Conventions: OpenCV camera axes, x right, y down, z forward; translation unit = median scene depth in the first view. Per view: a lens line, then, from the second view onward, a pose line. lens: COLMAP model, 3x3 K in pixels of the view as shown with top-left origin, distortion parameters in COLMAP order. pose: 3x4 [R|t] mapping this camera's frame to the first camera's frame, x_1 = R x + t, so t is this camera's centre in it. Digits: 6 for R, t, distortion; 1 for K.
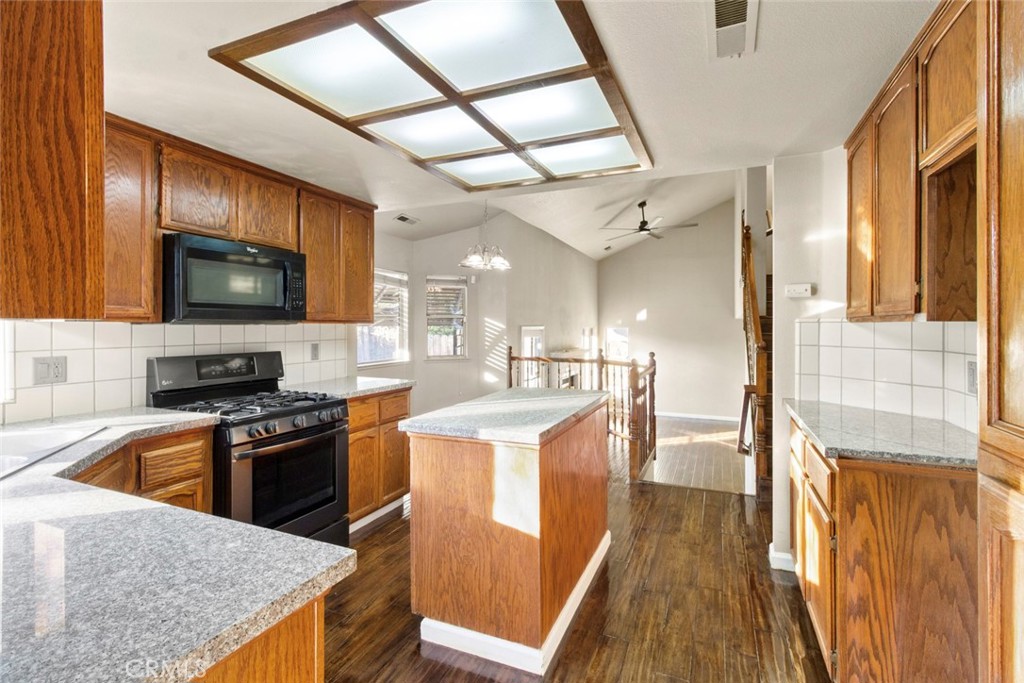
lens RADIAL K [[479.4, 0, 507.7], [0, 479.4, 331.4], [0, 0, 1]] dist [0.000326, 0.002906]
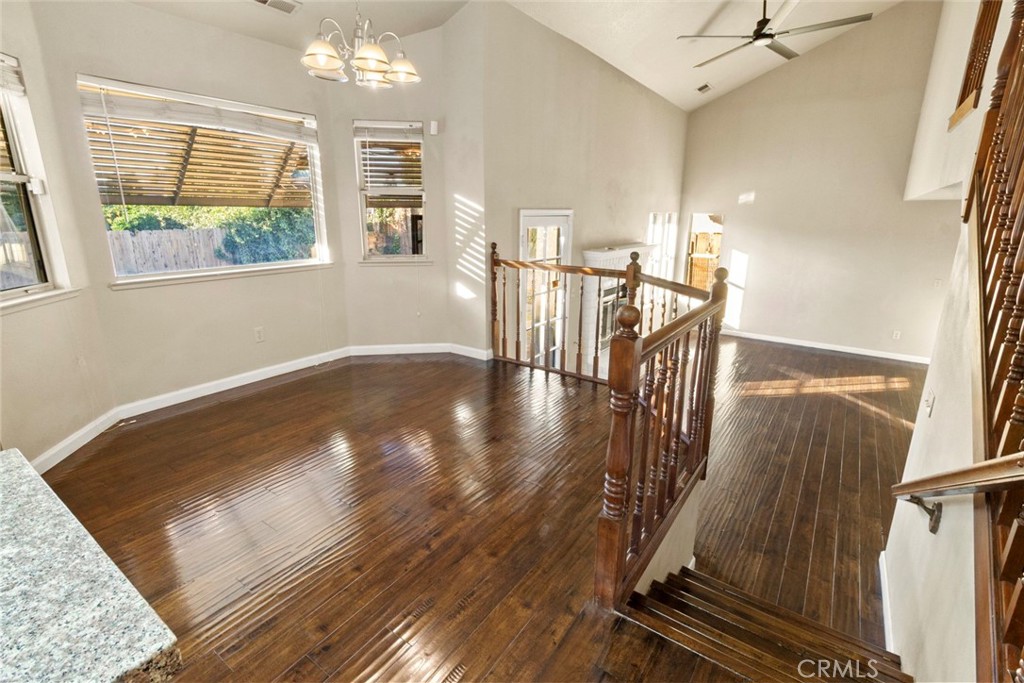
lens RADIAL K [[479.4, 0, 505.8], [0, 479.4, 332.3], [0, 0, 1]] dist [0.000326, 0.002906]
pose [[0.978701, 0.060631, -0.196132, 0.149036], [-0.012292, 0.970985, 0.238825, -0.004294], [0.204921, -0.231328, 0.951049, 0.392273]]
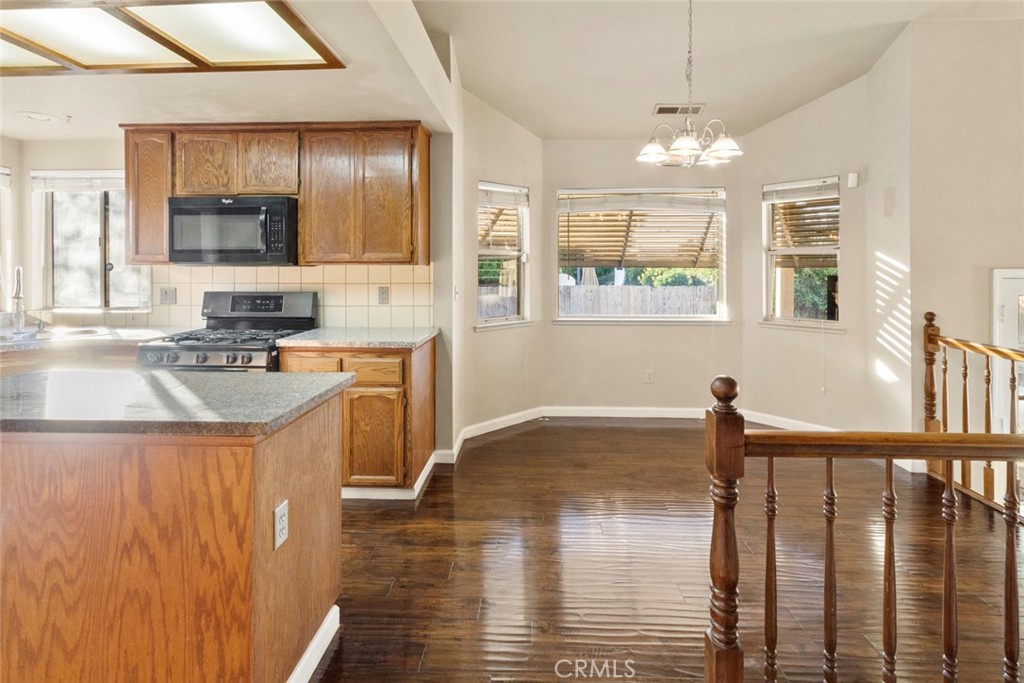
lens RADIAL K [[487.2, 0, 510.9], [0, 487.2, 275.4], [0, 0, 1]] dist [0.002372, 0.000686]
pose [[0.359800, 0.018357, -0.932849, 0.298050], [-0.011107, 0.999820, 0.015391, -0.007246], [0.932963, 0.004823, 0.359939, 0.457564]]
